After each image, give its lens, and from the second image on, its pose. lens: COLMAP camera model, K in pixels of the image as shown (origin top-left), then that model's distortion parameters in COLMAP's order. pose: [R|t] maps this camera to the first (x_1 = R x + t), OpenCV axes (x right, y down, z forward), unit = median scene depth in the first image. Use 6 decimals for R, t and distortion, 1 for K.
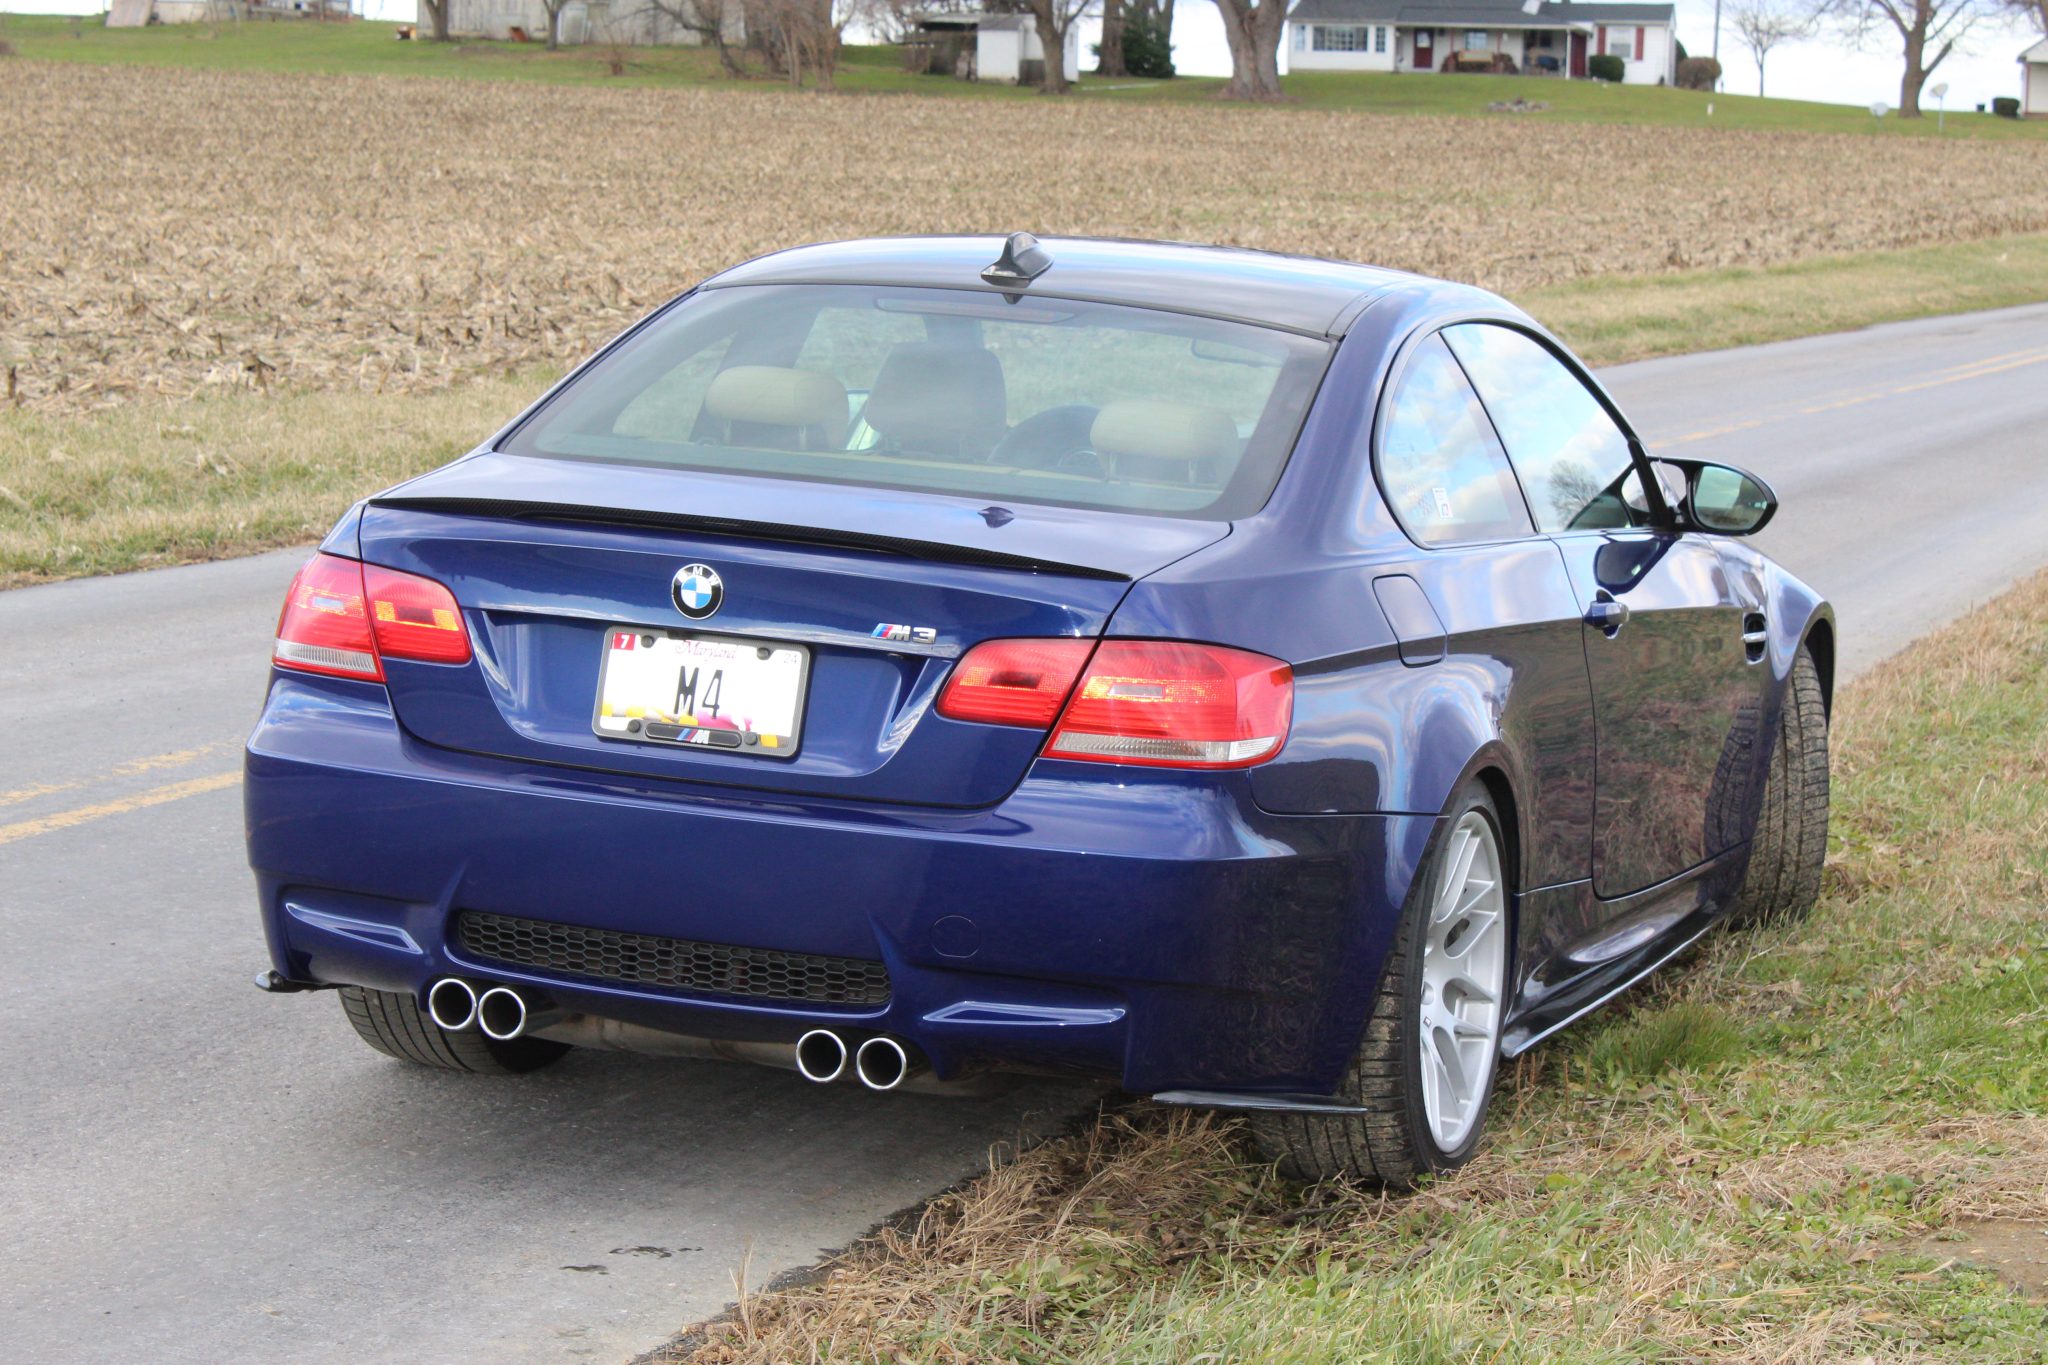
lens RADIAL K [[4804.8, 0, 1029.4], [0, 4804.8, 697.6], [0, 0, 1]] dist [0.055596, 0.000000]
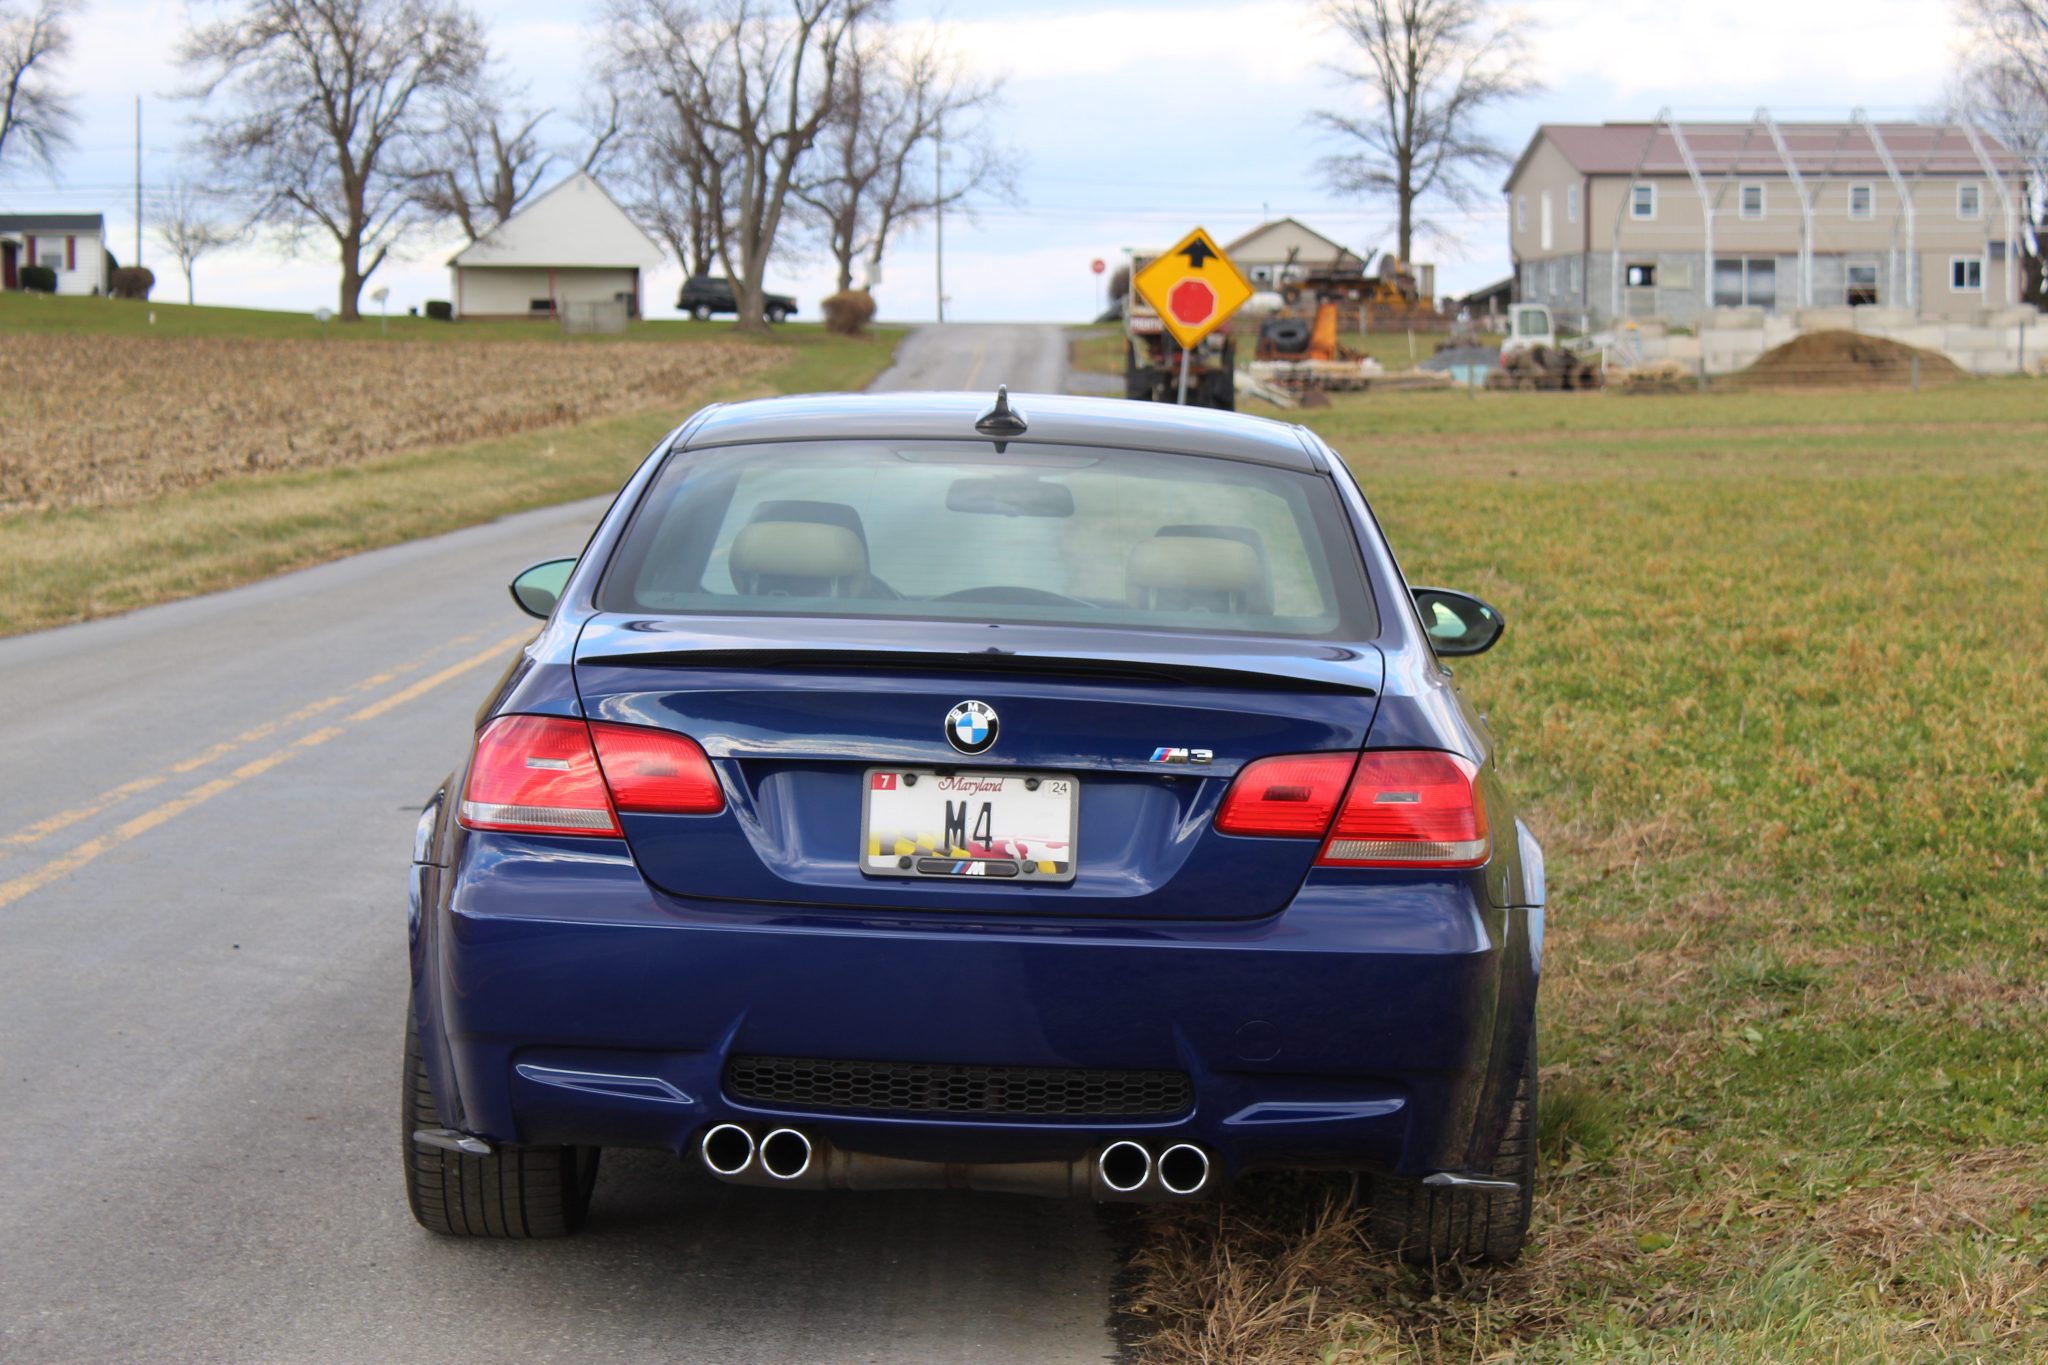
lens RADIAL K [[4804.8, 0, 1020.2], [0, 4804.8, 678.5], [0, 0, 1]] dist [0.055596, 0.000000]
pose [[0.946148, -0.047528, 0.320227, -0.377851], [0.062427, 0.997385, -0.036414, 0.005508], [-0.317659, 0.054444, 0.946641, 0.017316]]
